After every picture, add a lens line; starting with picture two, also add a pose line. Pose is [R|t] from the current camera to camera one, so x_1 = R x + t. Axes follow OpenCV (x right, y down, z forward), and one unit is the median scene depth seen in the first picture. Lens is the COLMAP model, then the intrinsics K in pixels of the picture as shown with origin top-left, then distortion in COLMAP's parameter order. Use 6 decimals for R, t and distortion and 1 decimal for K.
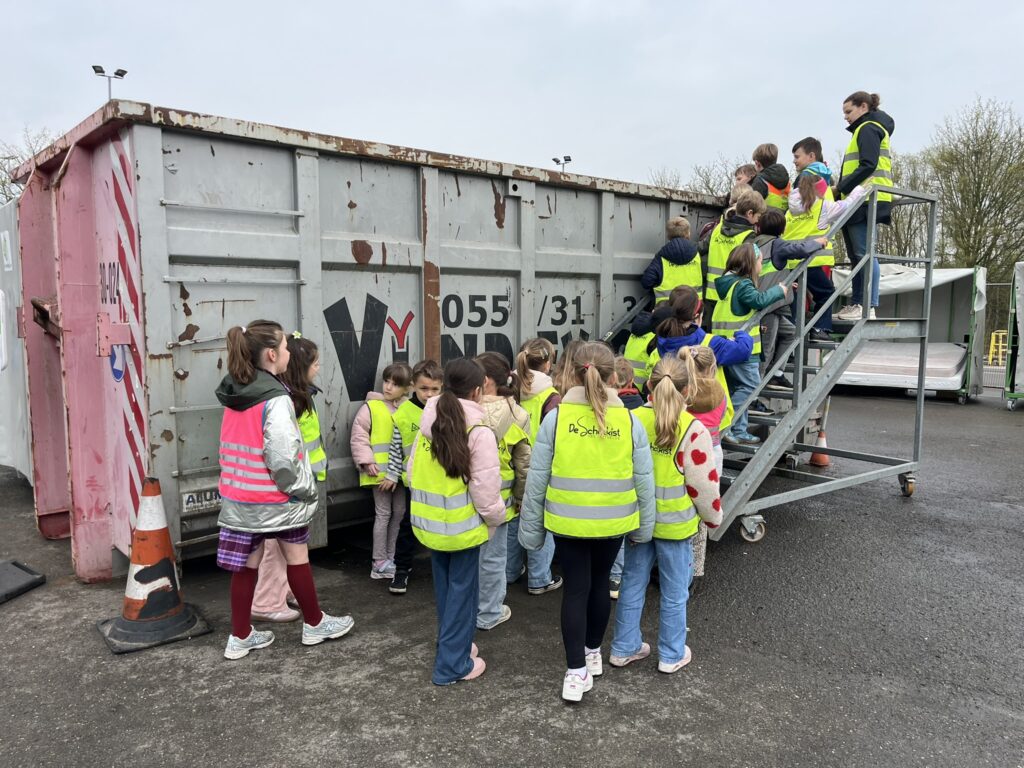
lens RADIAL K [[766.3, 0, 498.4], [0, 766.3, 389.7], [0, 0, 1]] dist [0.046906, -0.064591]
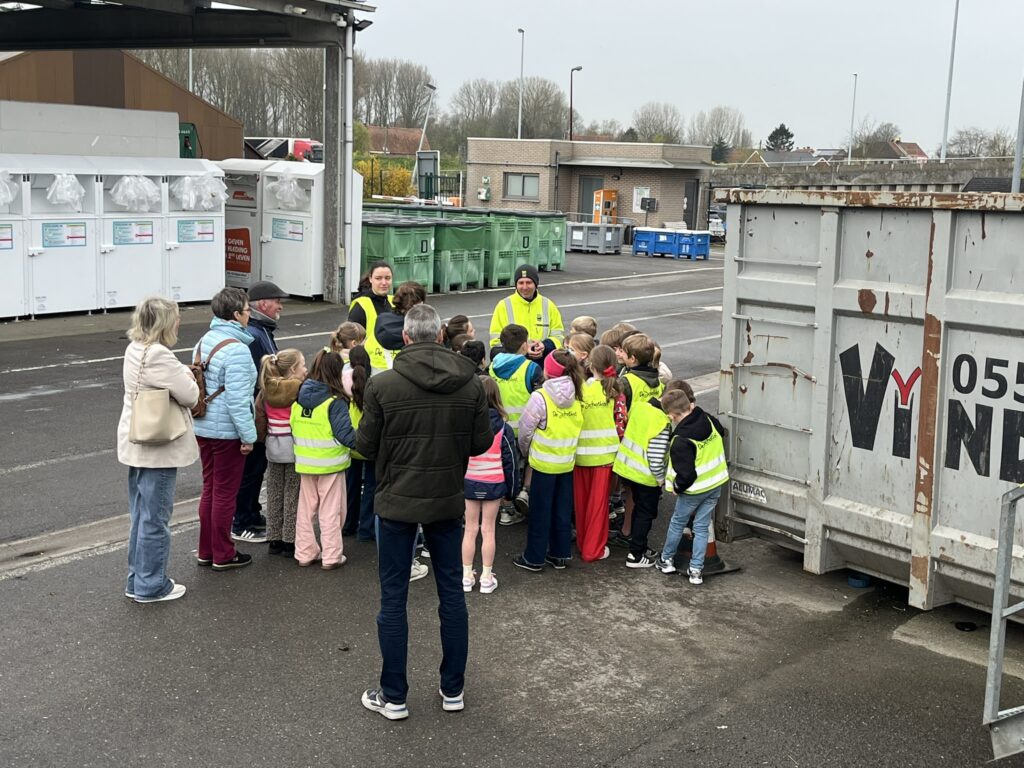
lens RADIAL K [[1282.6, 0, 512.0], [0, 1282.6, 384.0], [0, 0, 1]] dist [-0.025992, -0.044958]
pose [[-0.116546, 0.140079, -0.983257, 1.479192], [-0.127340, 0.979725, 0.154670, -0.263901], [0.984988, 0.143234, -0.096345, 0.701584]]
